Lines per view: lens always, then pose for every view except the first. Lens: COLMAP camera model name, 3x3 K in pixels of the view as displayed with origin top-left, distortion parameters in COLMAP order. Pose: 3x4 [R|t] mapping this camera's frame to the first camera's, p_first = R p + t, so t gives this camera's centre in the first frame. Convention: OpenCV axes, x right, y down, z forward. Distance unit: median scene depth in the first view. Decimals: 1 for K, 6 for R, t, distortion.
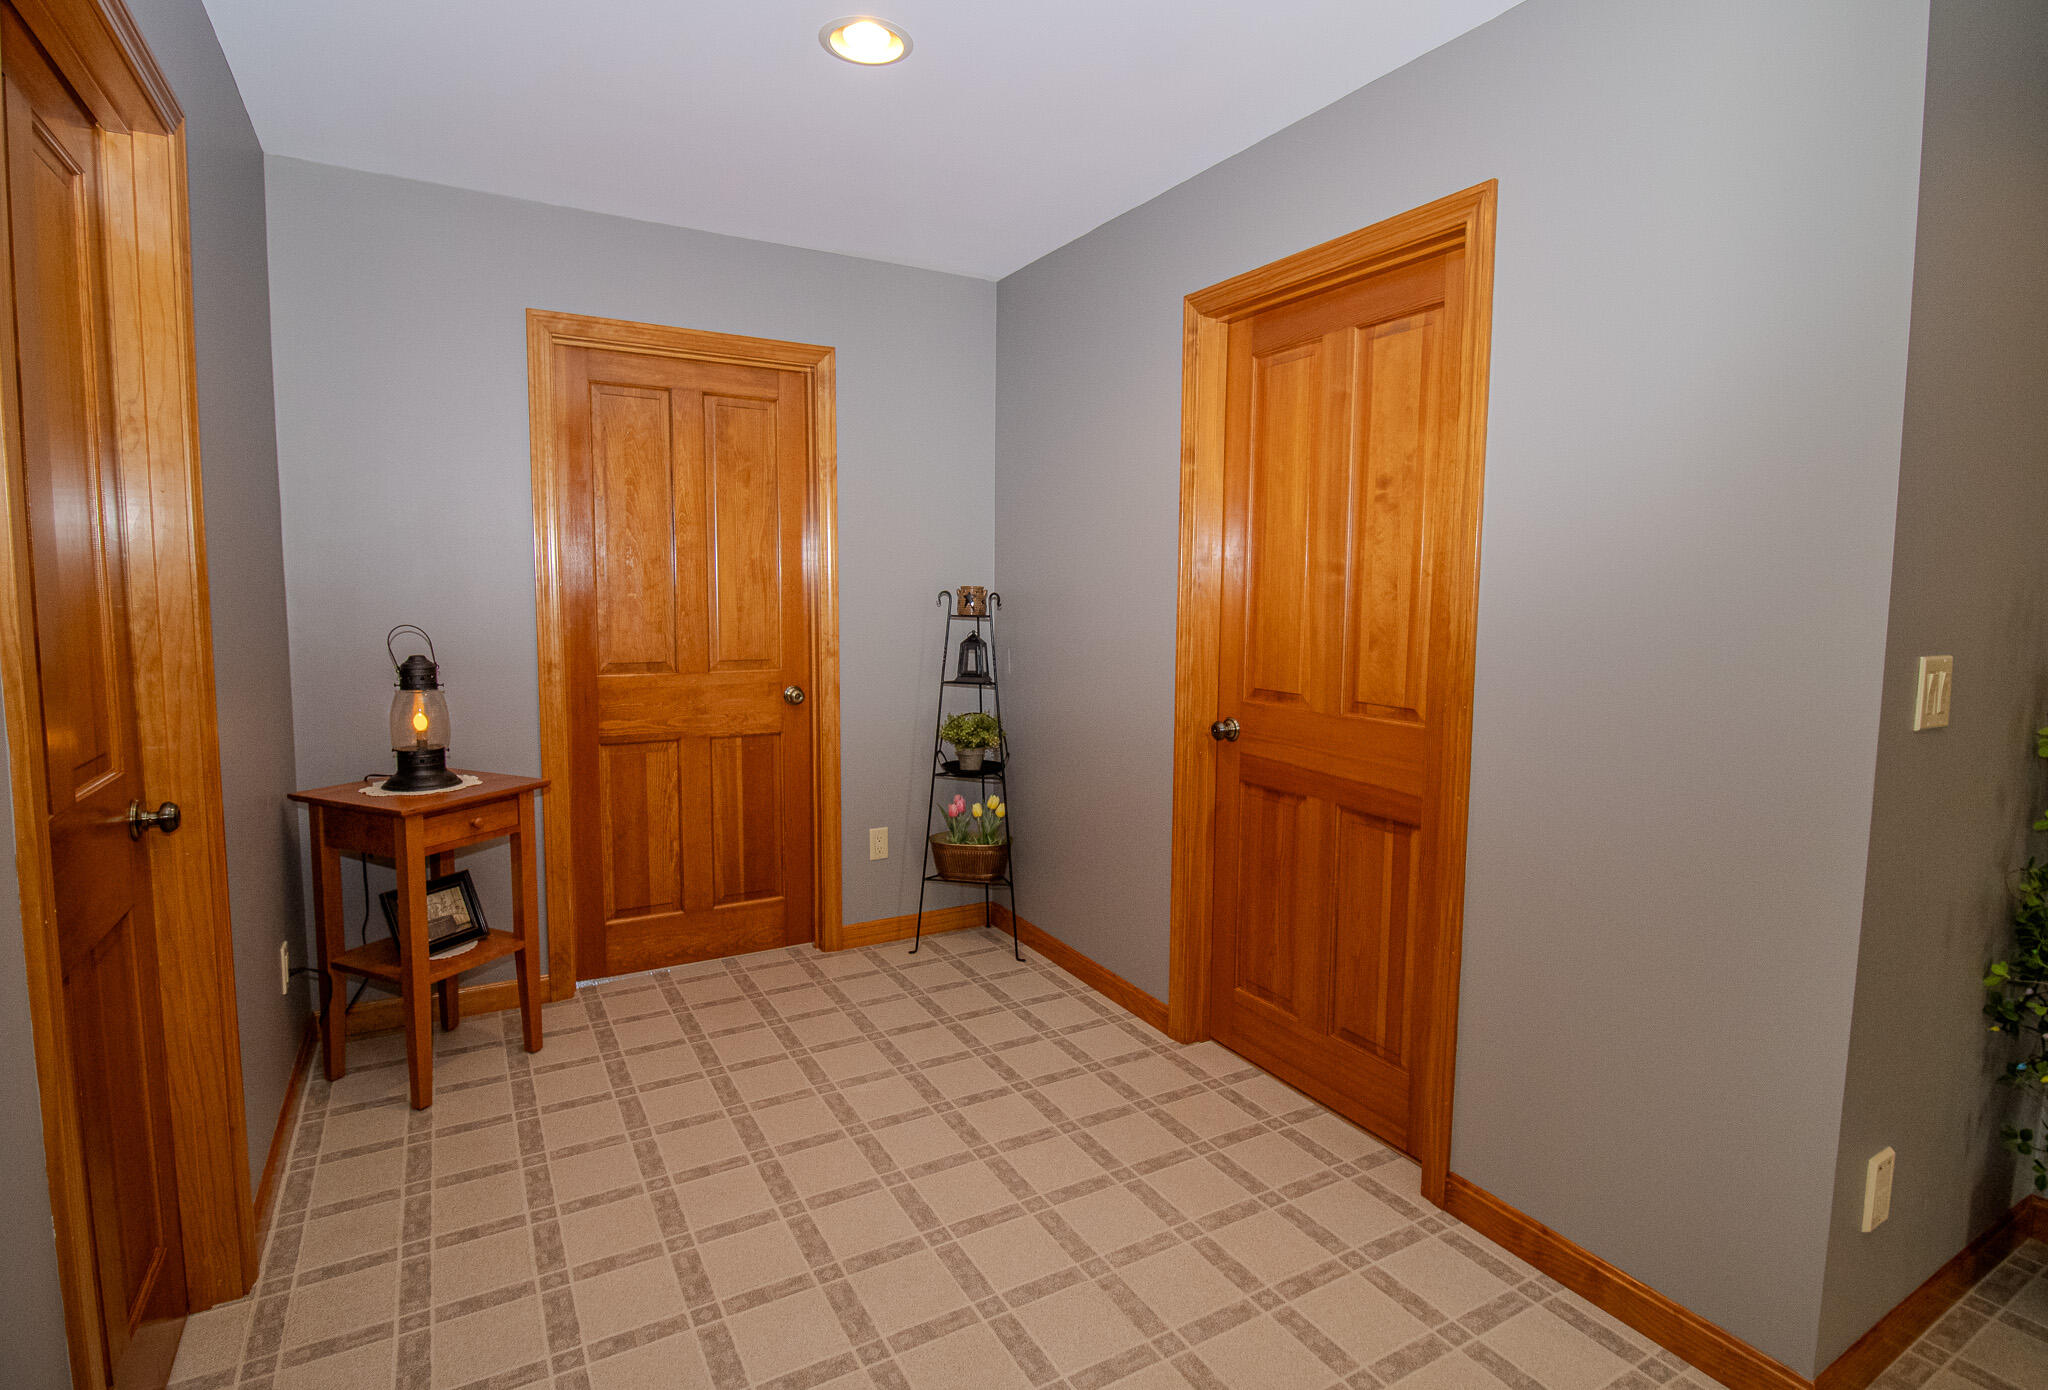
lens RADIAL K [[1002.1, 0, 1025.0], [0, 1002.1, 684.9], [0, 0, 1]] dist [-0.010642, -0.004330]
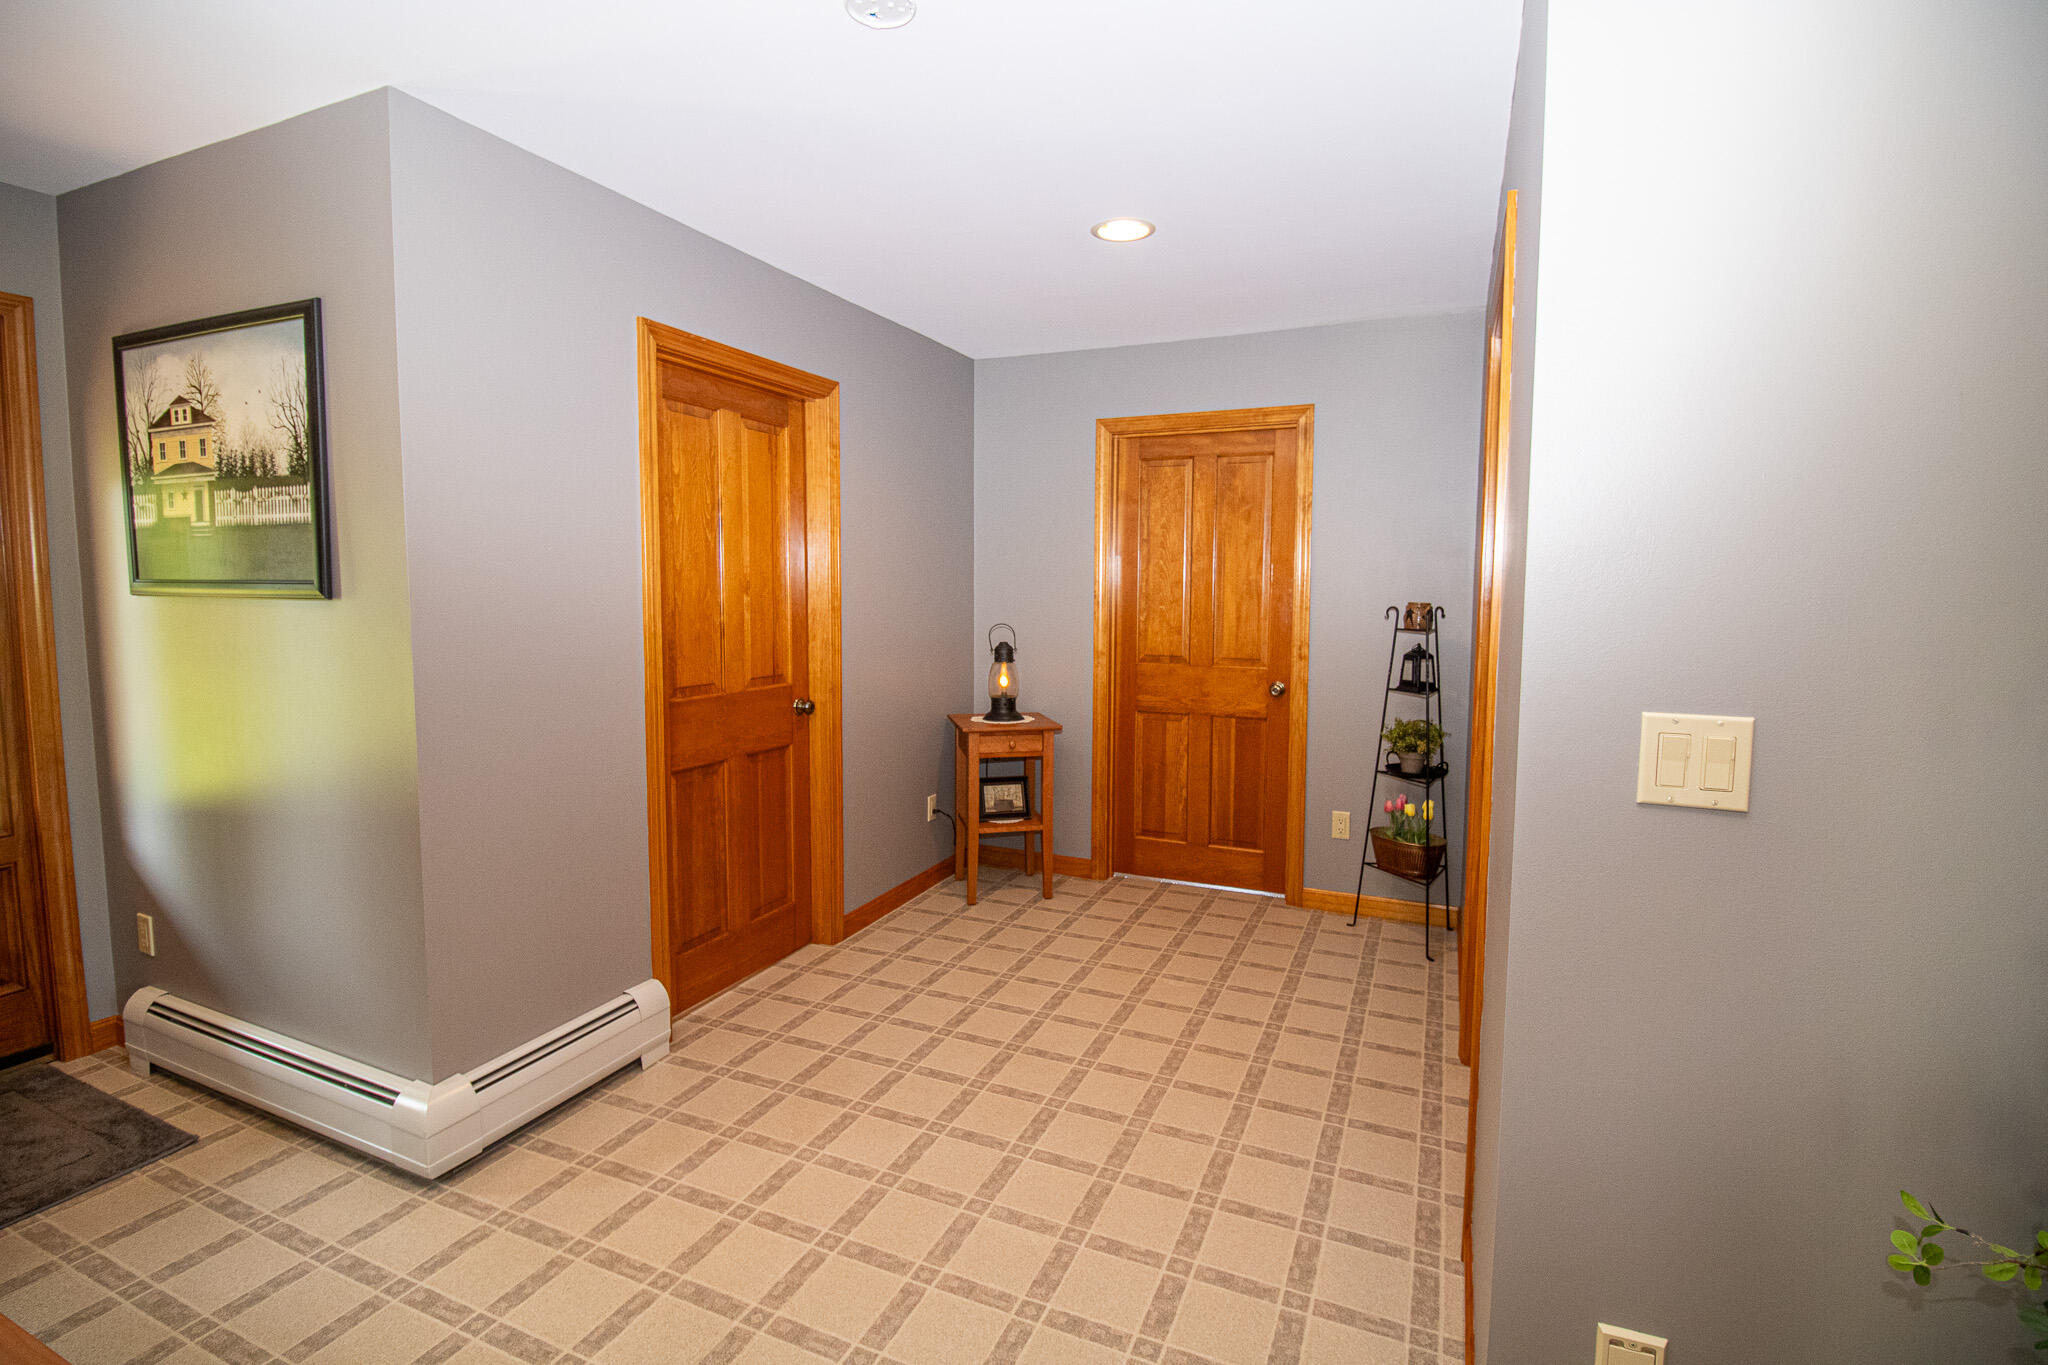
lens RADIAL K [[944.6, 0, 1032.9], [0, 944.6, 666.4], [0, 0, 1]] dist [-0.006913, -0.008243]
pose [[0.597972, 0.062236, -0.799097, 0.560538], [-0.077776, 0.996781, 0.019432, -0.018562], [0.797734, 0.050531, 0.600888, 0.065537]]
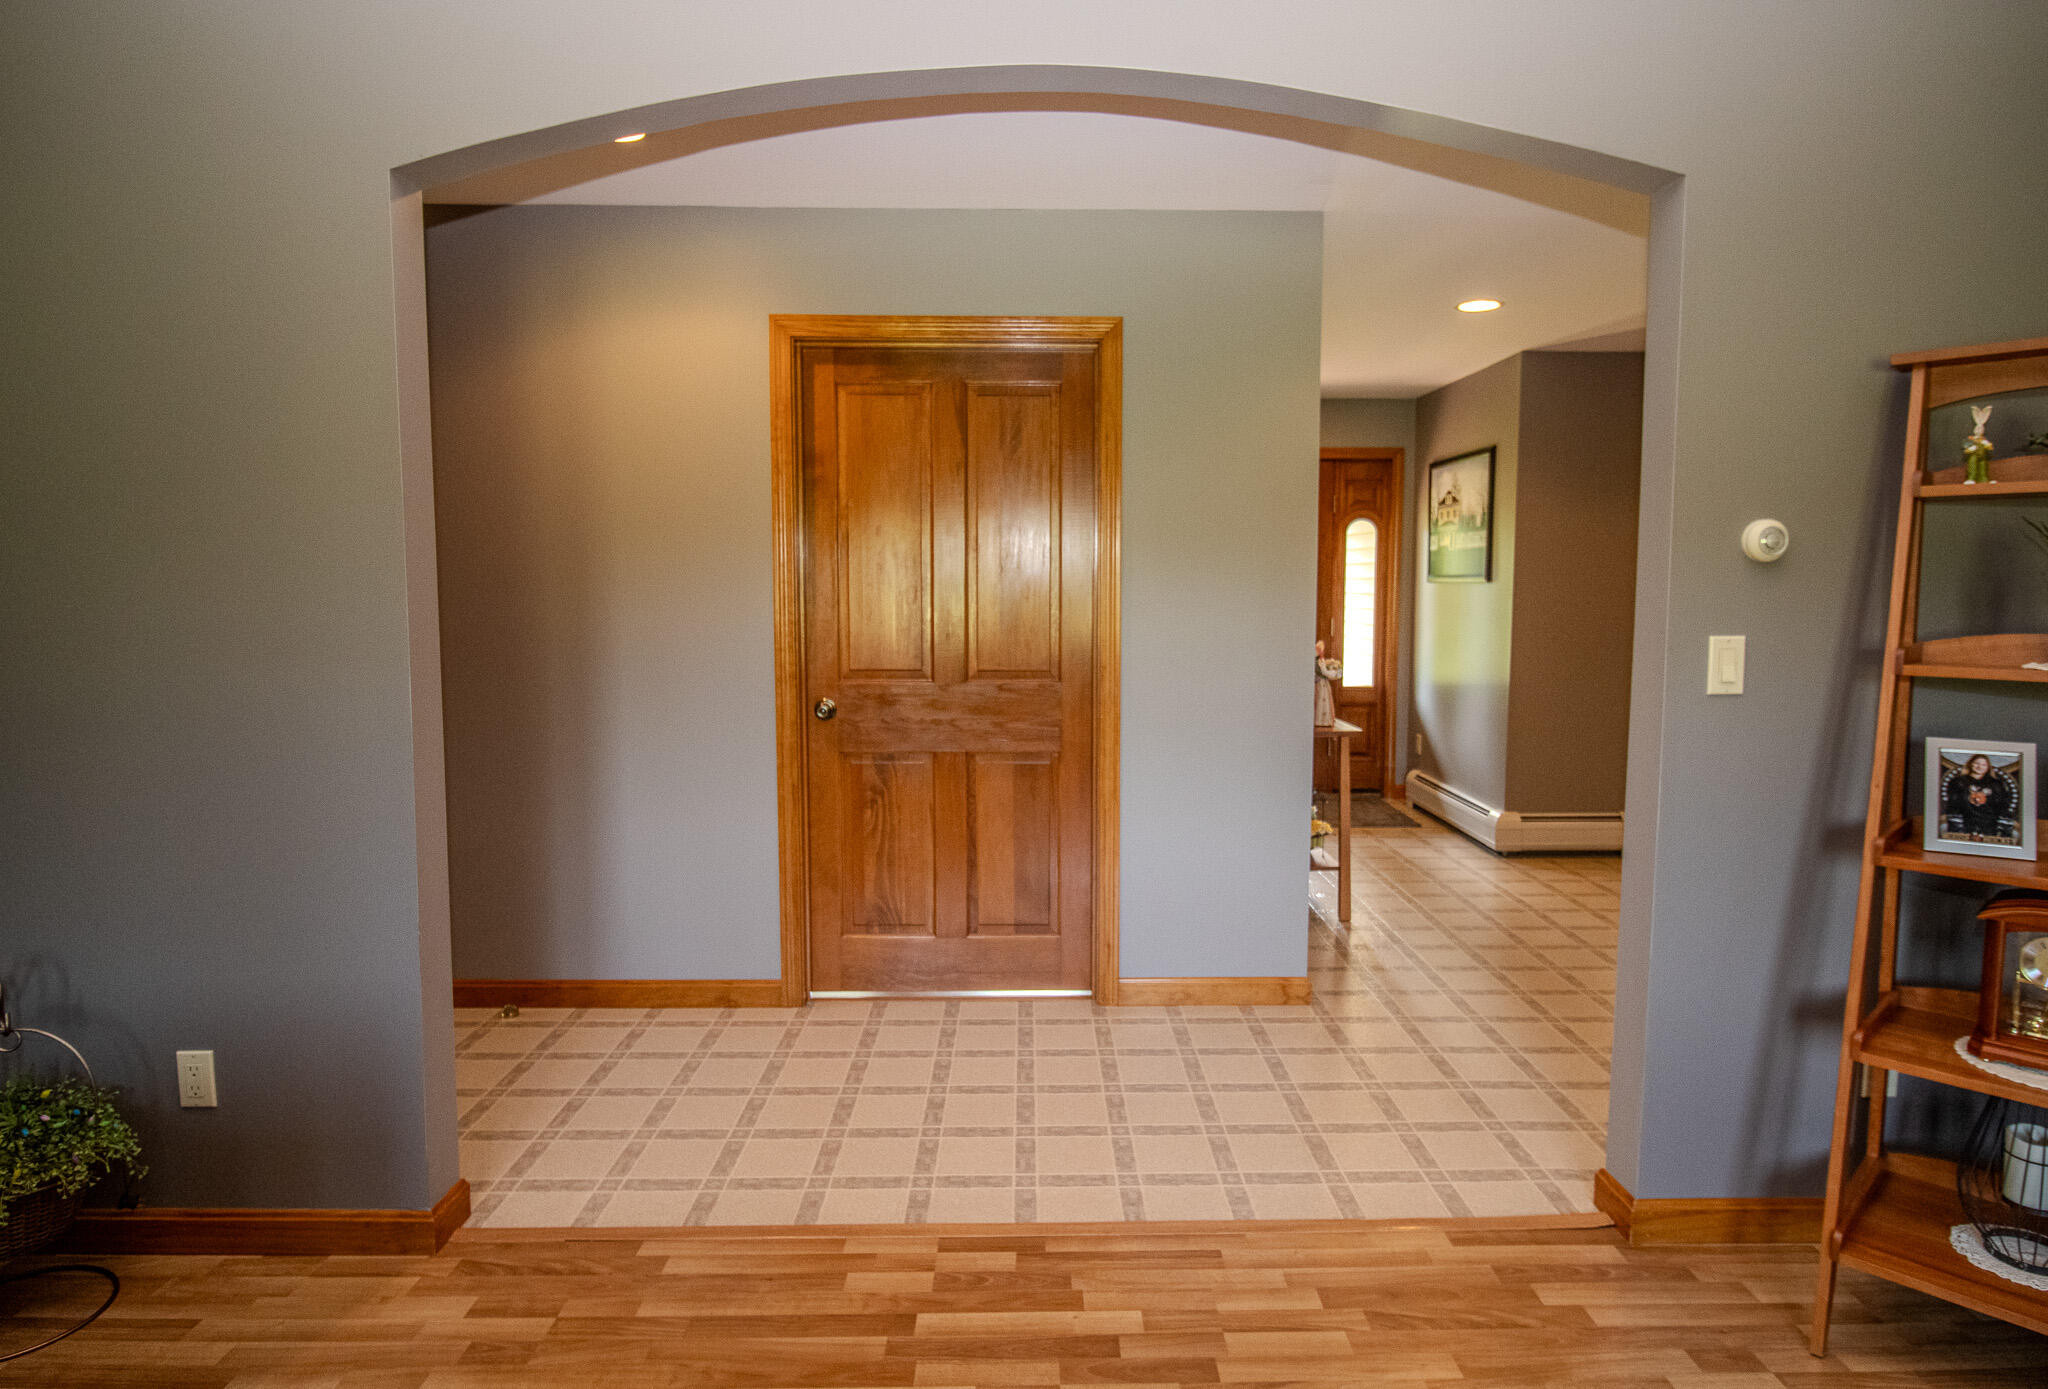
lens RADIAL K [[1139.4, 0, 1035.6], [0, 1139.4, 696.5], [0, 0, 1]] dist [-0.002164, -0.000070]
pose [[-0.488933, 0.077509, -0.868871, 1.603229], [-0.085454, 0.986998, 0.136134, -0.020177], [0.868126, 0.140809, -0.475953, 0.317093]]
